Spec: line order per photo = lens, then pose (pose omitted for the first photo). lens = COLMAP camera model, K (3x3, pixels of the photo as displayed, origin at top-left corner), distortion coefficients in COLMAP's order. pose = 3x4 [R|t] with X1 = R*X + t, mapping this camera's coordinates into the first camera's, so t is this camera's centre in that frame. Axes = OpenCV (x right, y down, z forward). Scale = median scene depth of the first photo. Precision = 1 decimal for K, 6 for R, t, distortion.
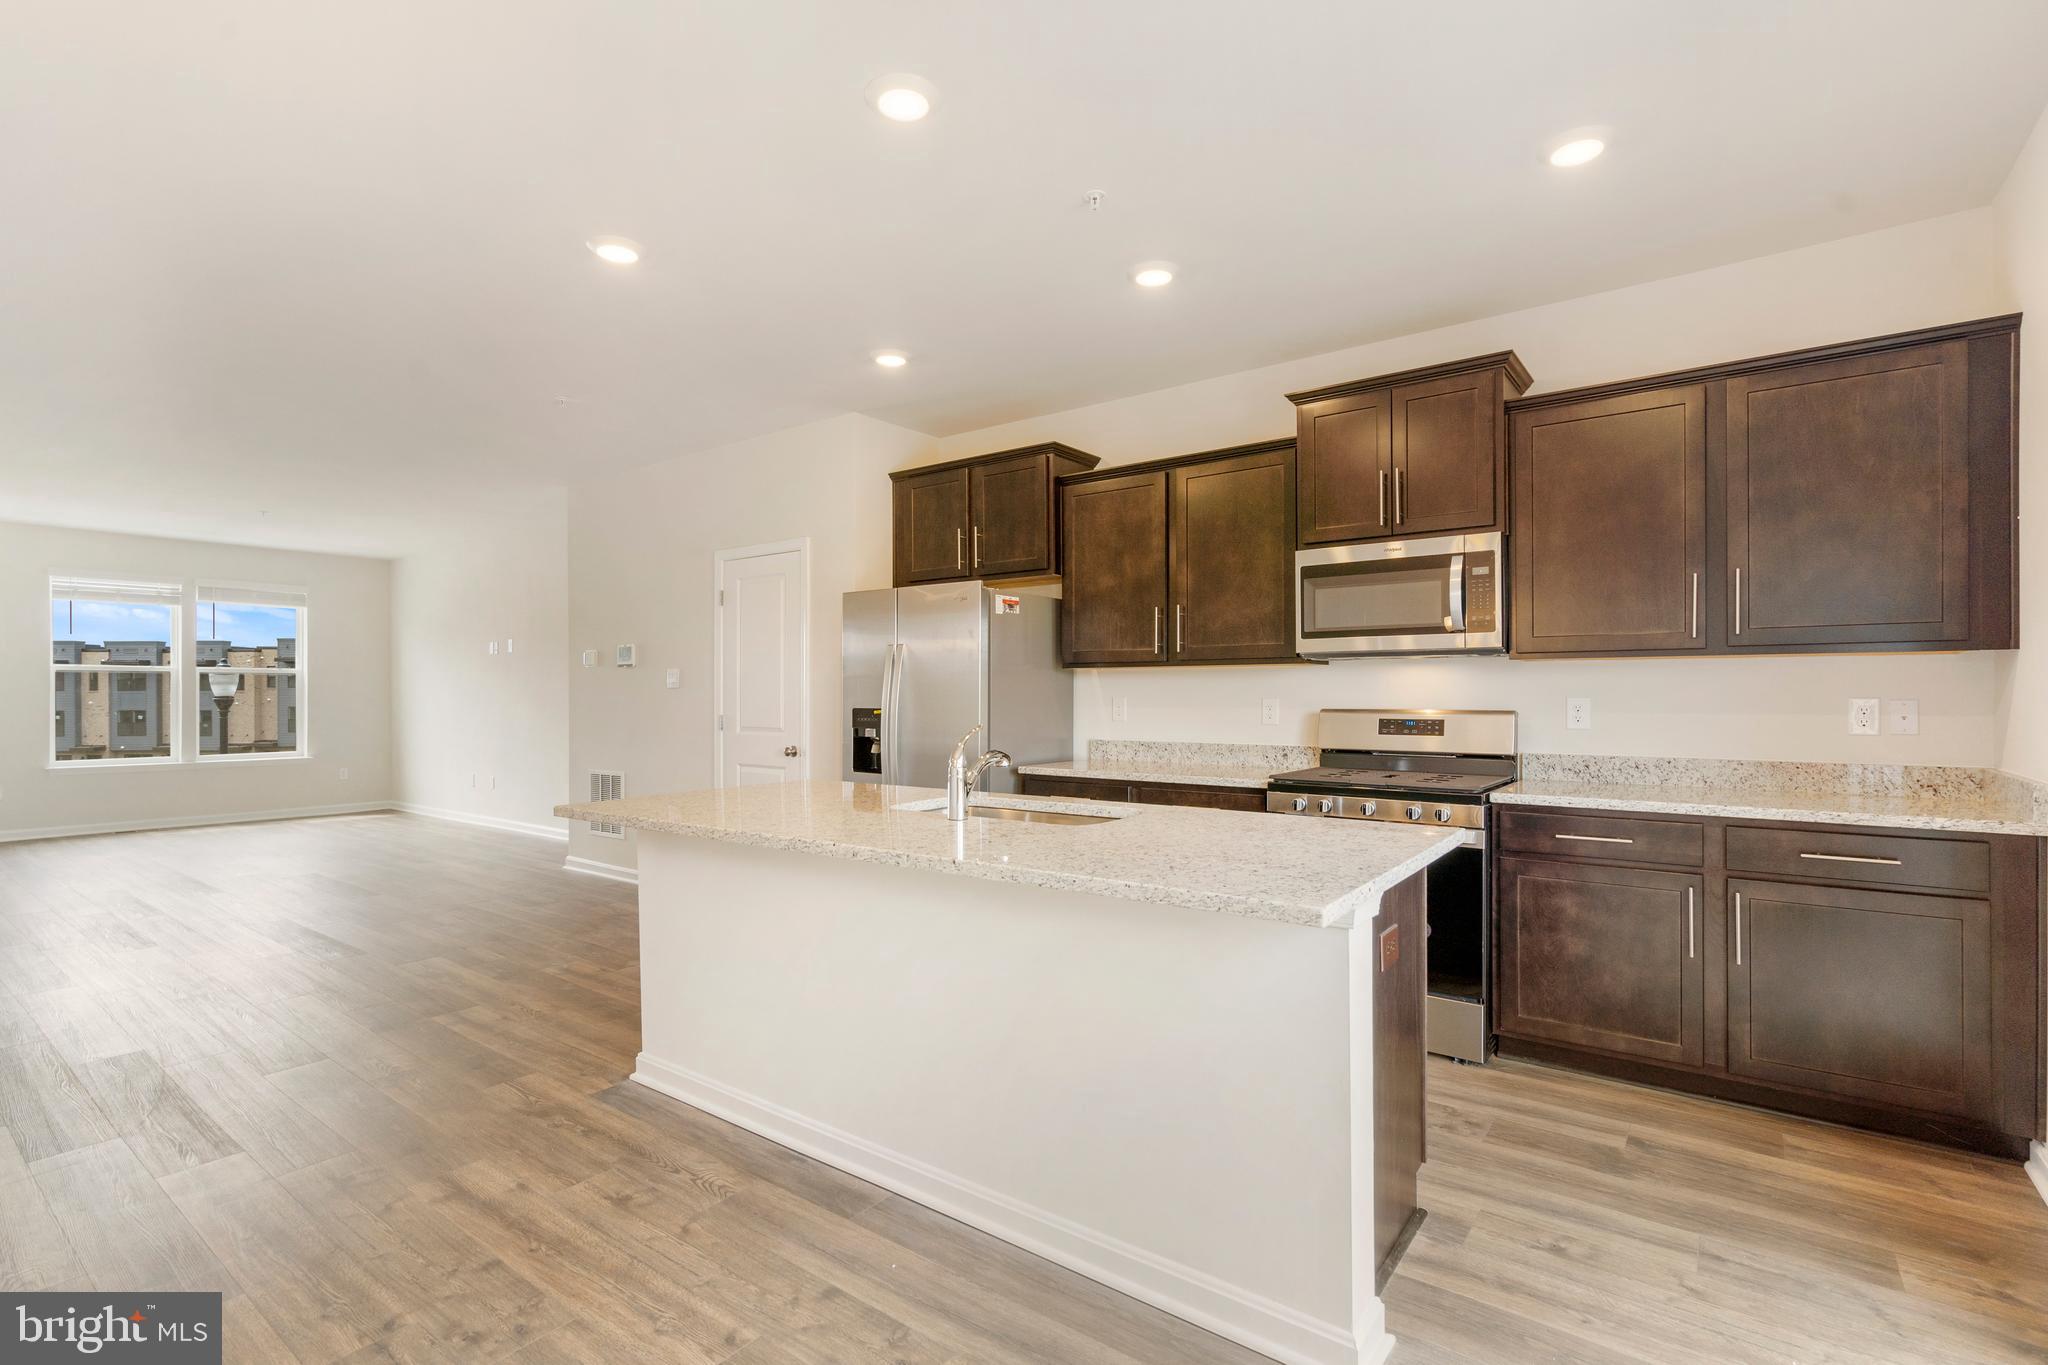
lens RADIAL K [[943.8, 0, 1022.0], [0, 943.8, 691.1], [0, 0, 1]] dist [-0.000088, 0.000217]
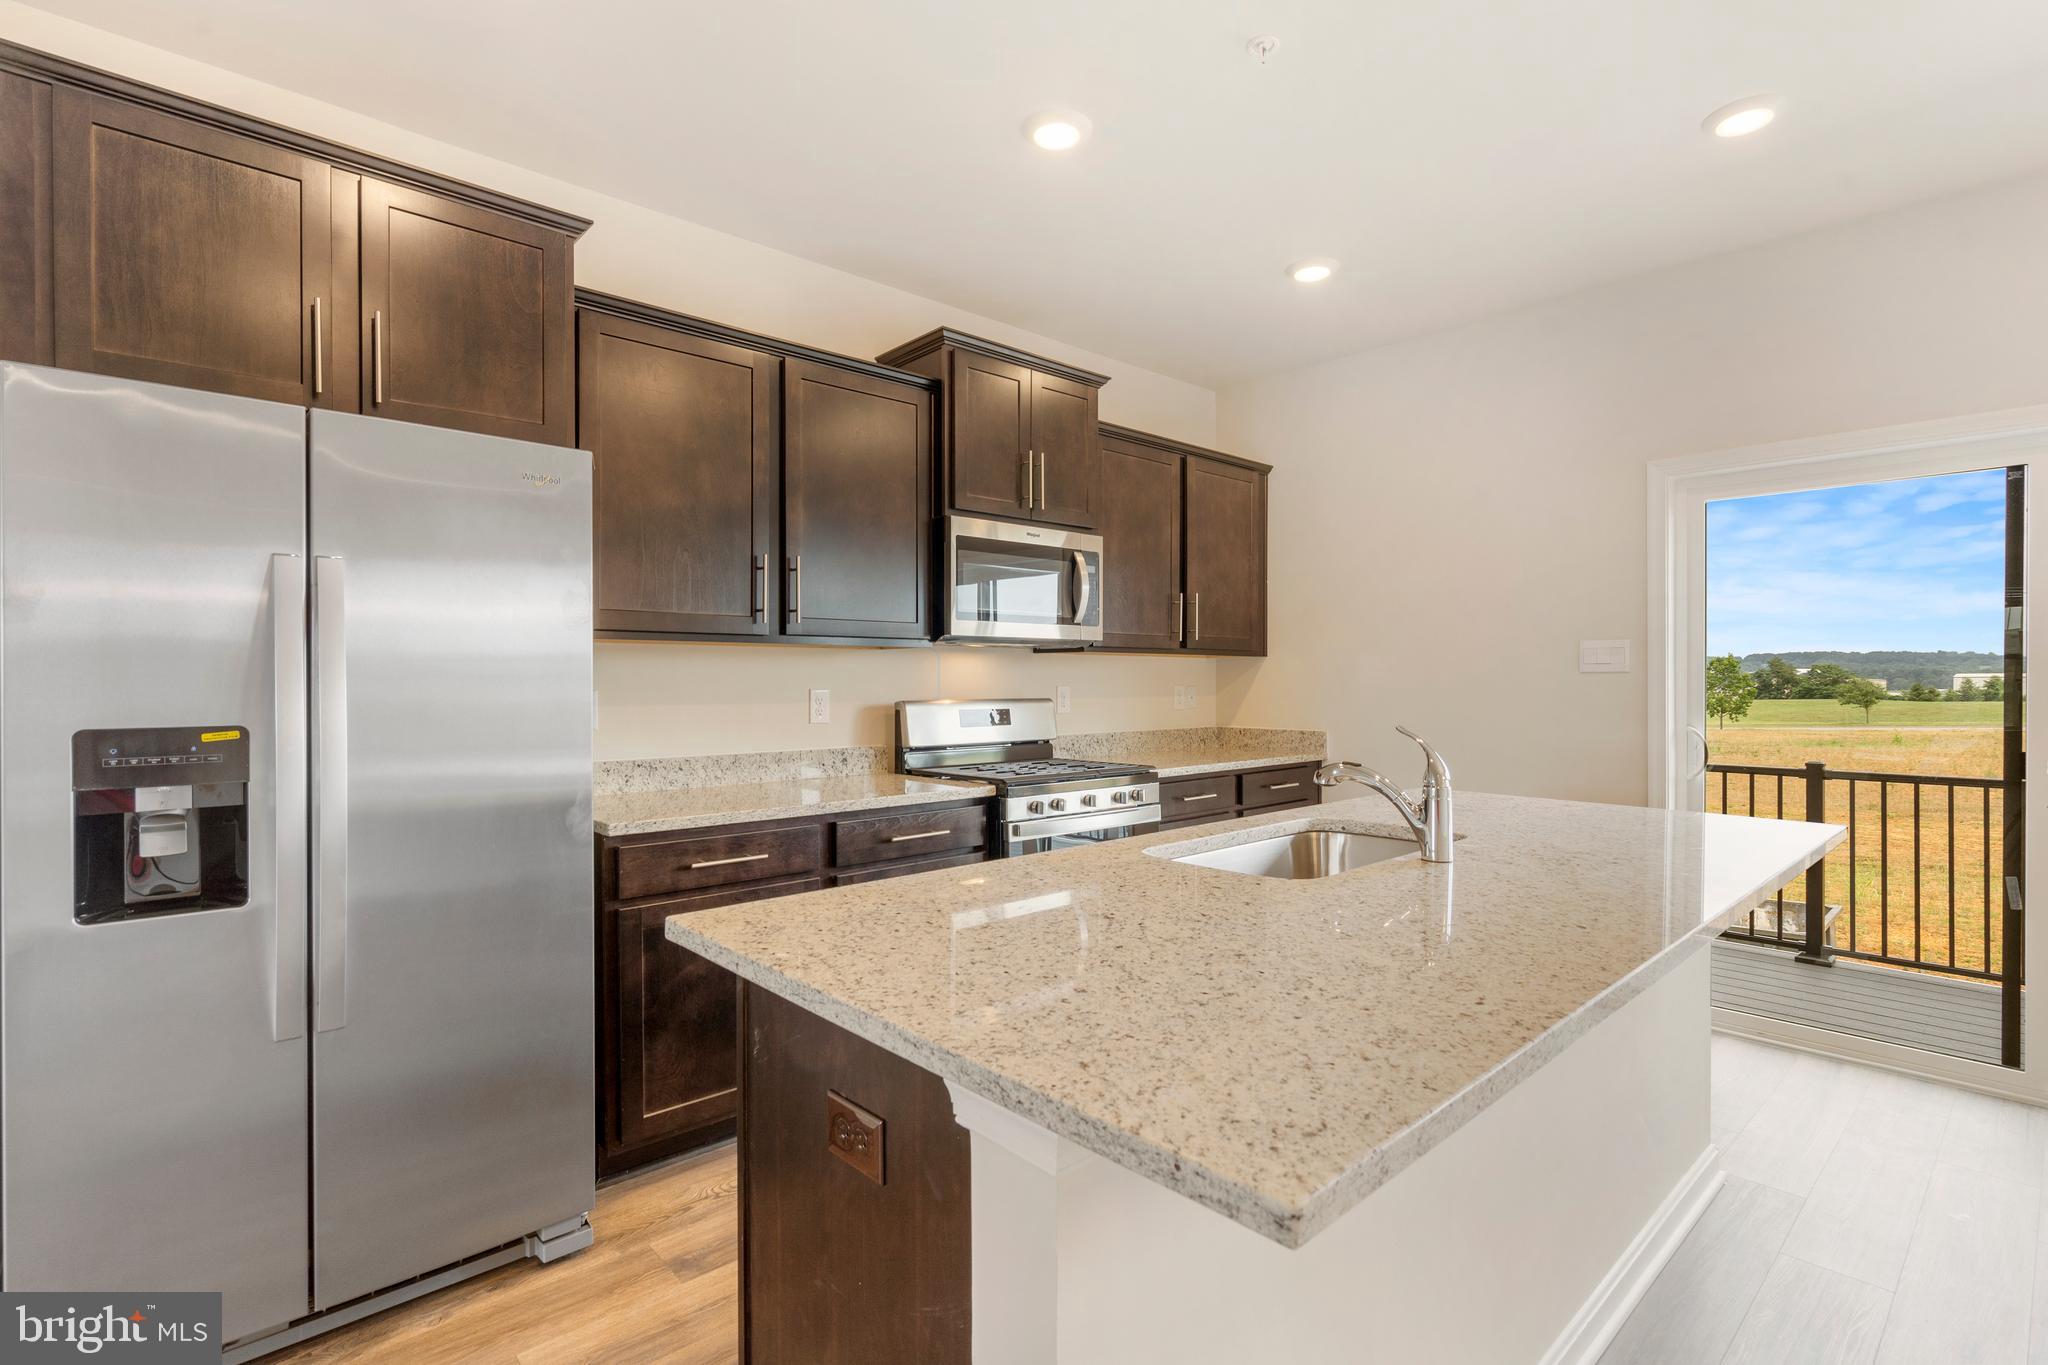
lens RADIAL K [[943.8, 0, 1019.0], [0, 943.8, 679.6], [0, 0, 1]] dist [-0.000088, 0.000217]
pose [[0.193820, 0.004692, 0.981026, -0.608823], [0.000018, 0.999989, -0.004787, 0.004256], [-0.981037, 0.000946, 0.193817, 0.884284]]
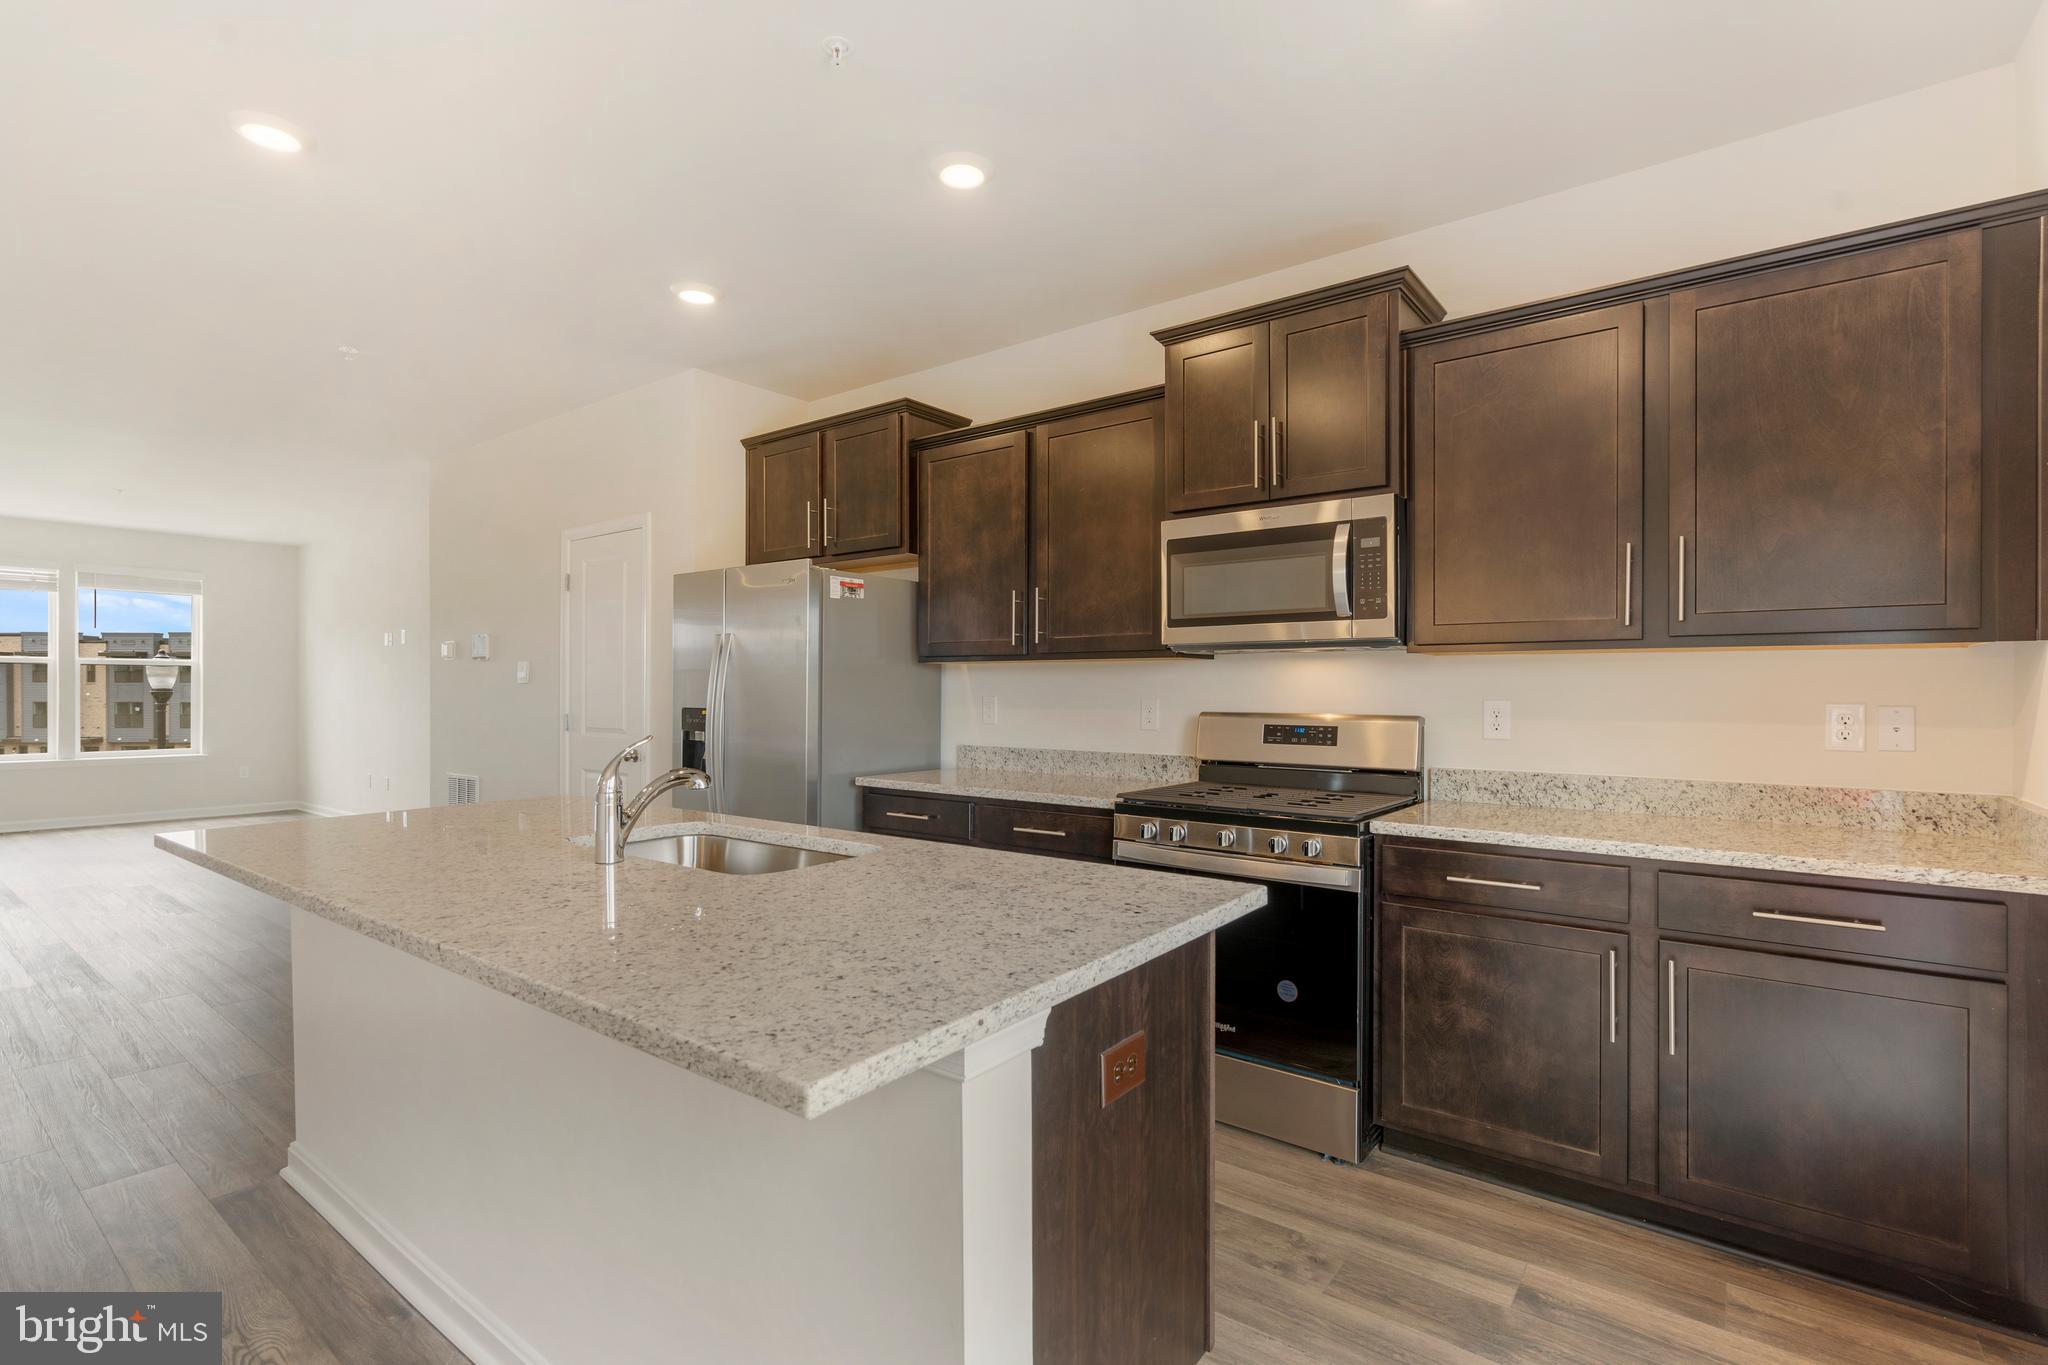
lens RADIAL K [[943.8, 0, 1019.5], [0, 943.8, 689.4], [0, 0, 1]] dist [-0.000088, 0.000217]
pose [[0.999946, 0.004532, -0.009364, 0.198161], [-0.004509, 0.999987, 0.002466, -0.003072], [0.009375, -0.002423, 0.999953, 0.195026]]
